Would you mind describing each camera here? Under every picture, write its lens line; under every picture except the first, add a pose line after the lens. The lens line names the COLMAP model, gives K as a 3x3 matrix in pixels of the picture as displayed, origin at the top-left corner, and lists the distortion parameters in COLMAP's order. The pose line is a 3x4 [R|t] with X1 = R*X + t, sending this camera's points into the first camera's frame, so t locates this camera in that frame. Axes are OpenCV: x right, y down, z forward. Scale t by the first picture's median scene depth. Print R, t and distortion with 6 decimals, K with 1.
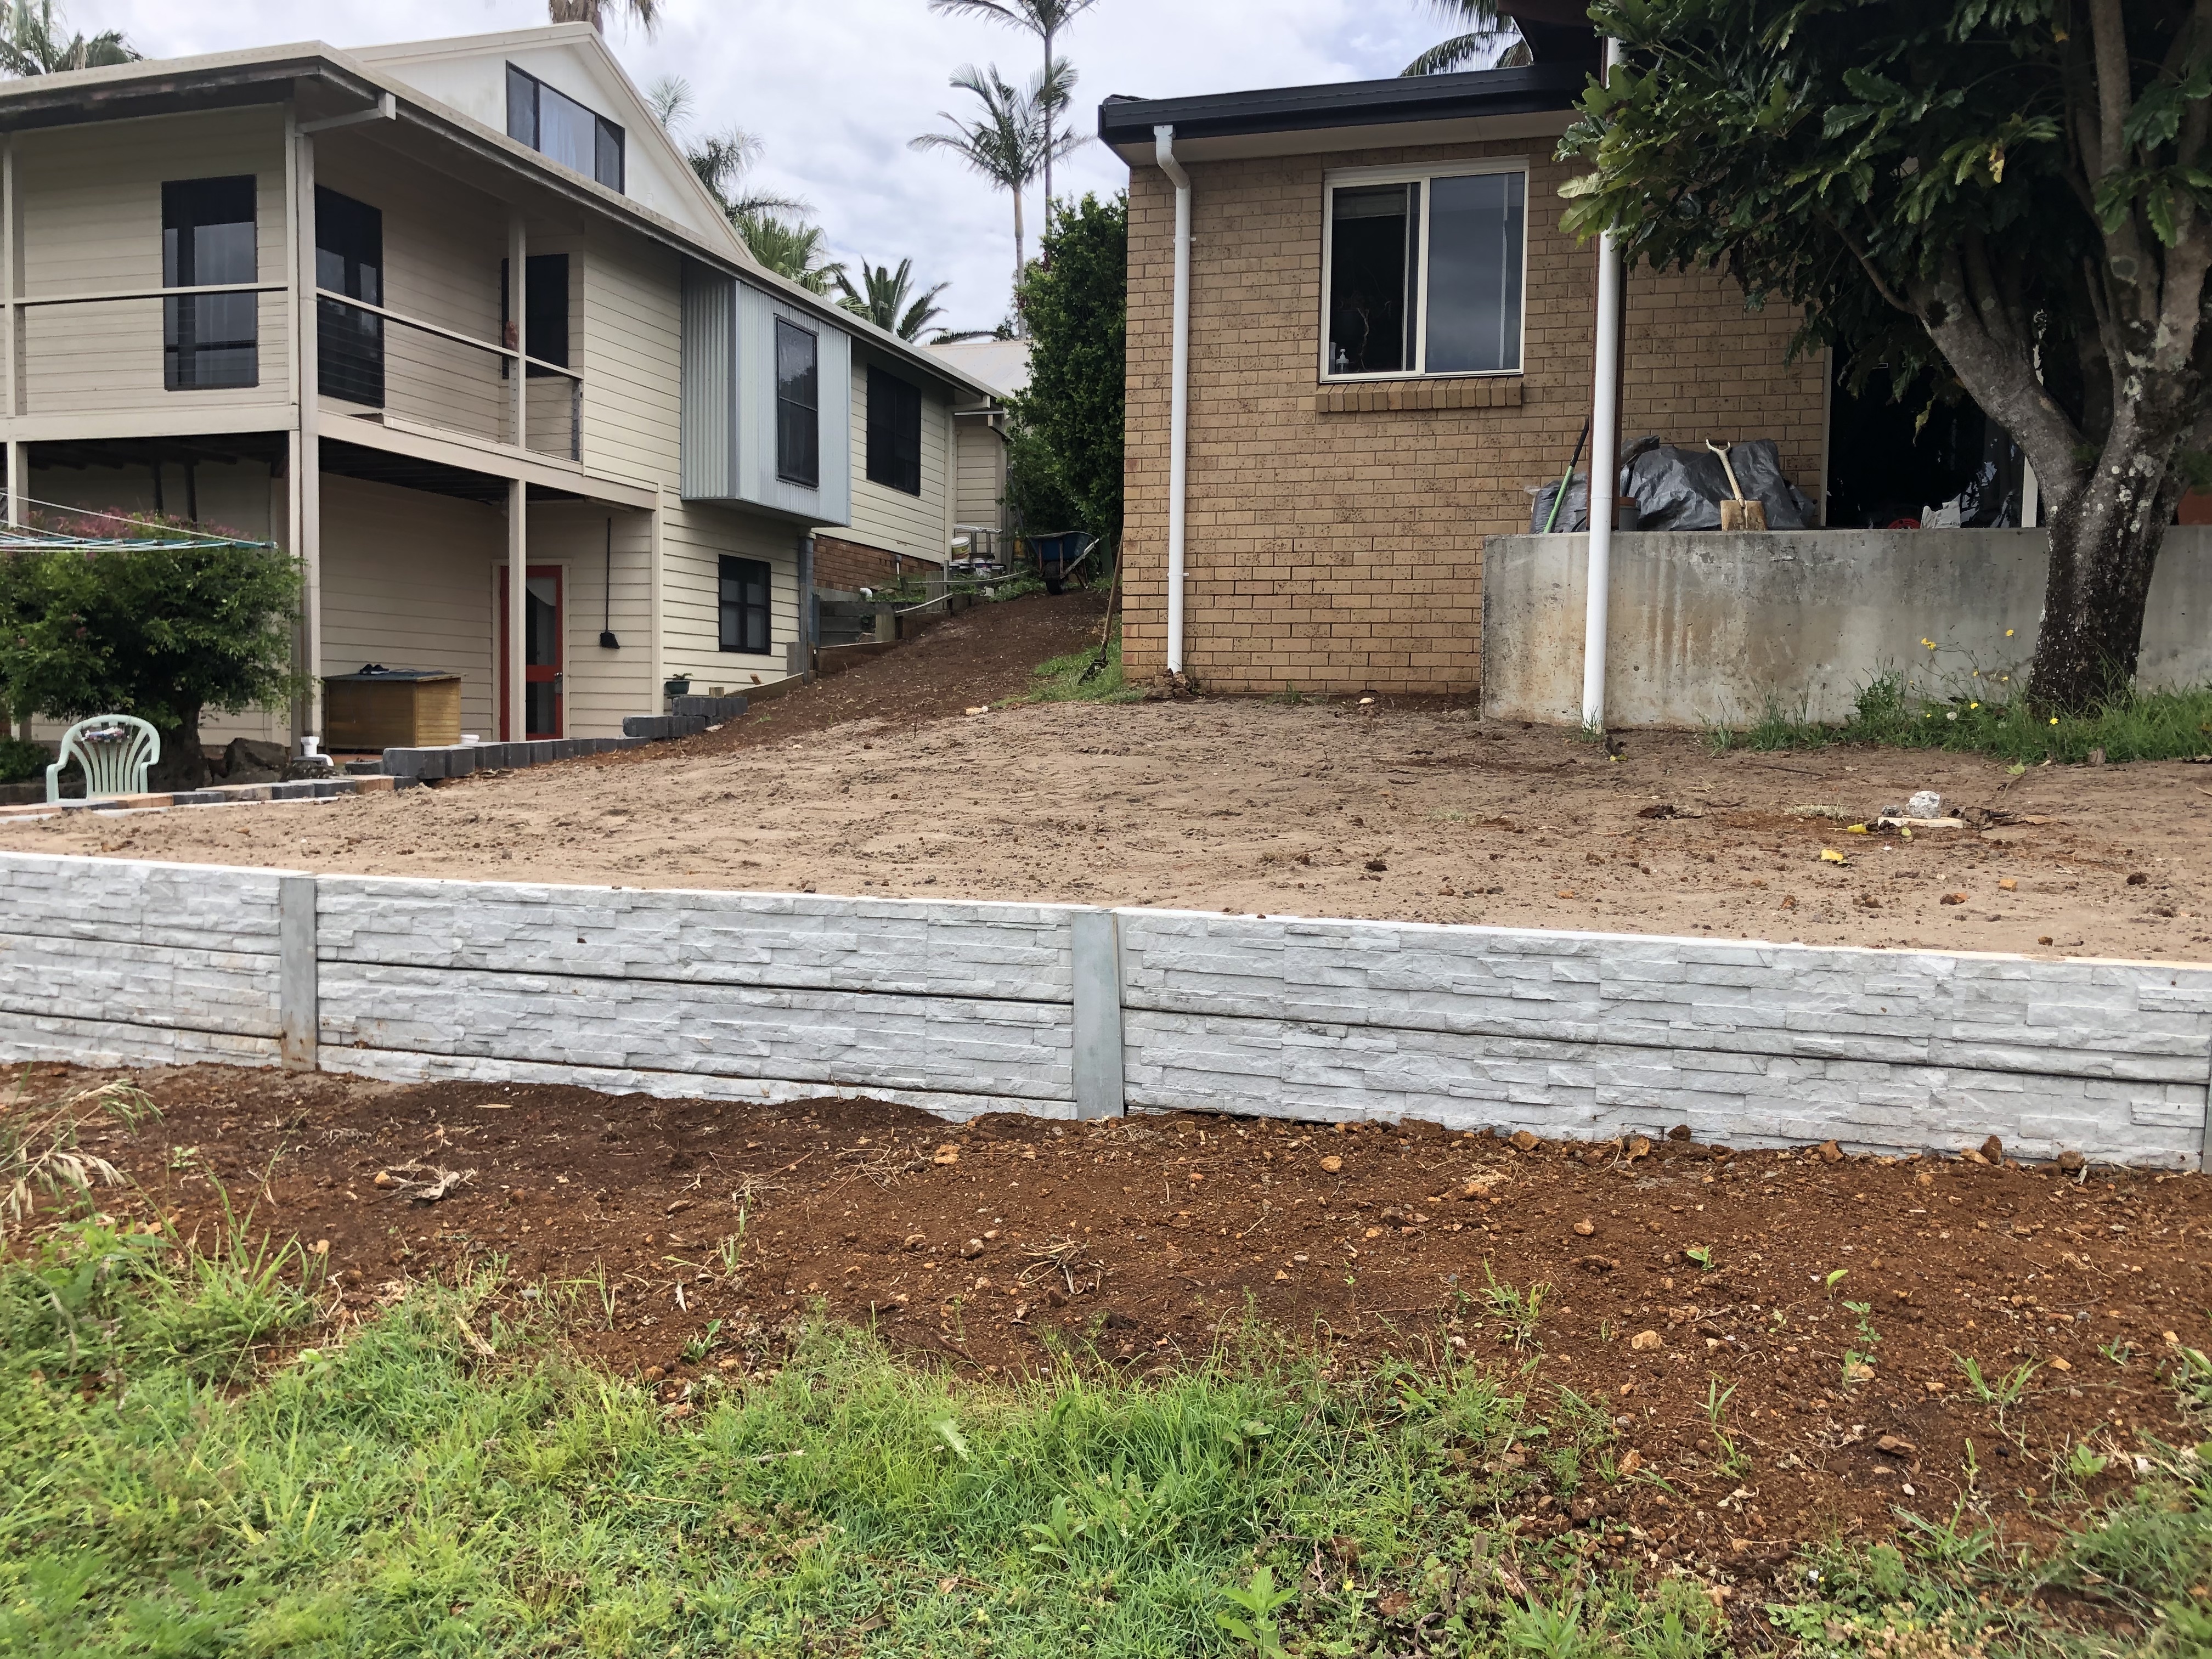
lens RADIAL K [[1771.4, 0, 1106.0], [0, 1771.4, 829.5], [0, 0, 1]] dist [0.003279, -0.000287]
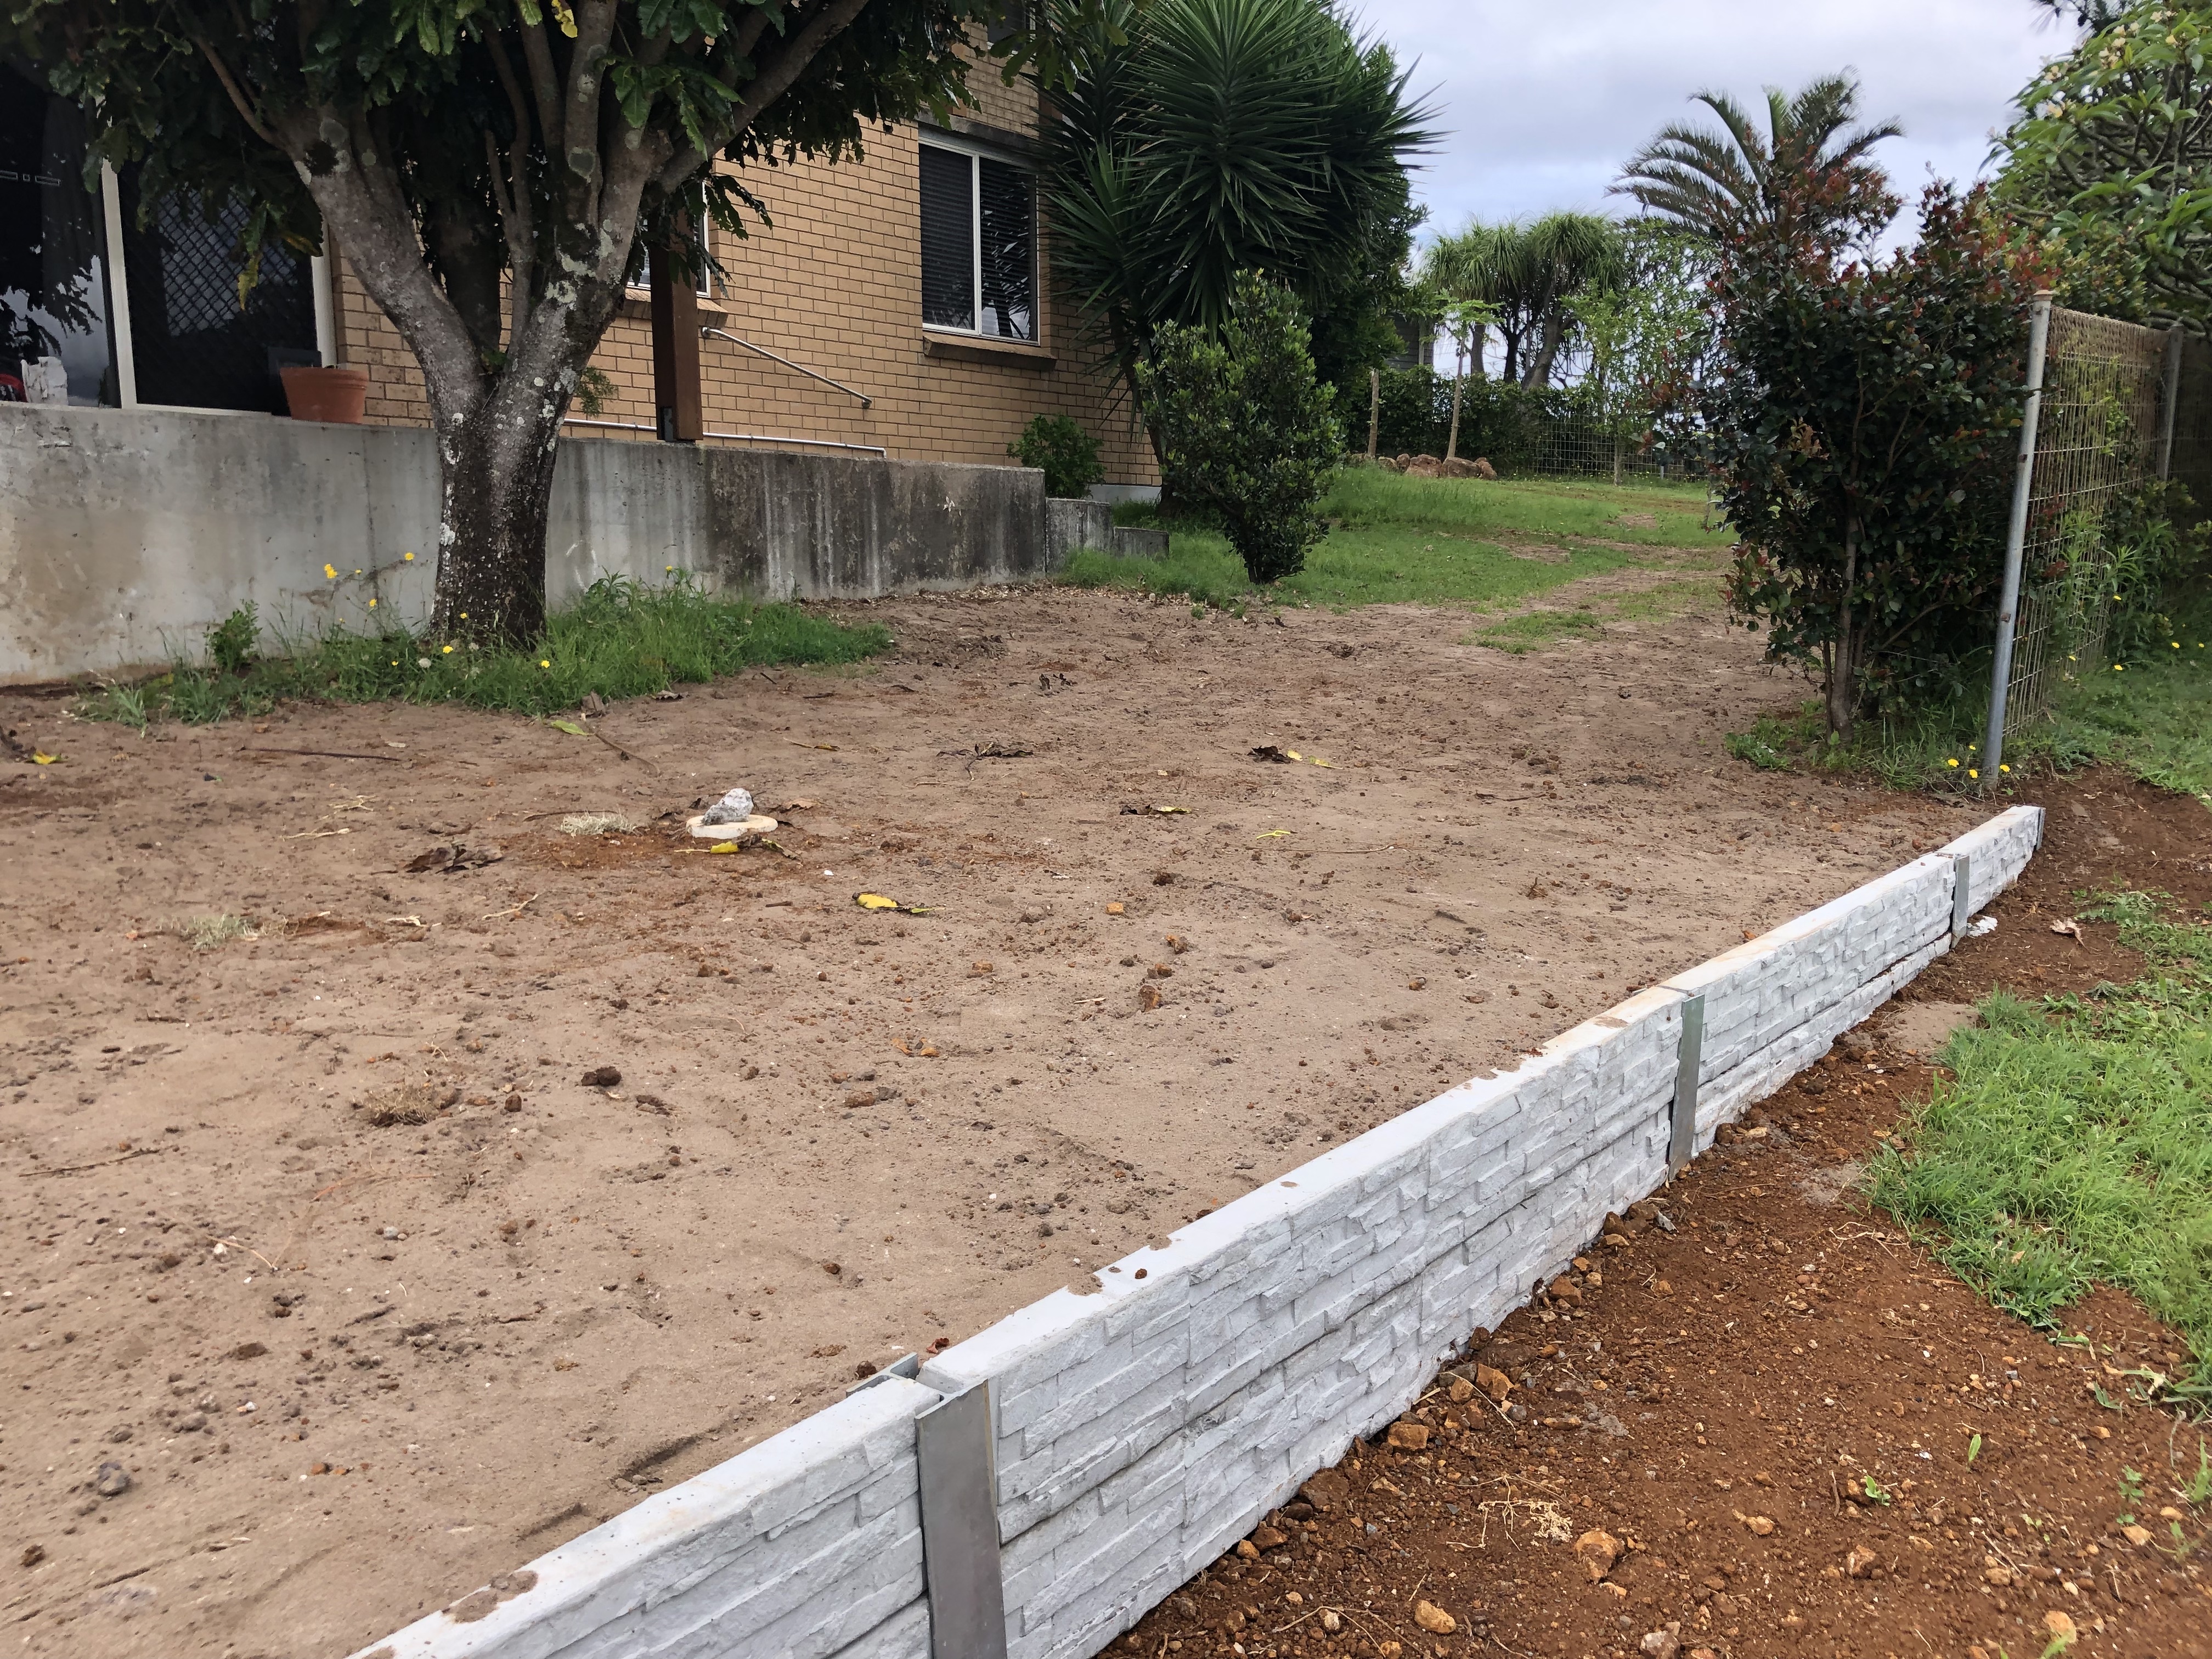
lens RADIAL K [[1771.4, 0, 1106.0], [0, 1771.4, 829.5], [0, 0, 1]] dist [0.003279, -0.000287]
pose [[0.340357, -0.158918, 0.926770, -0.211480], [0.067423, 0.987202, 0.144519, -0.087929], [-0.937876, 0.013297, 0.346716, 0.415405]]
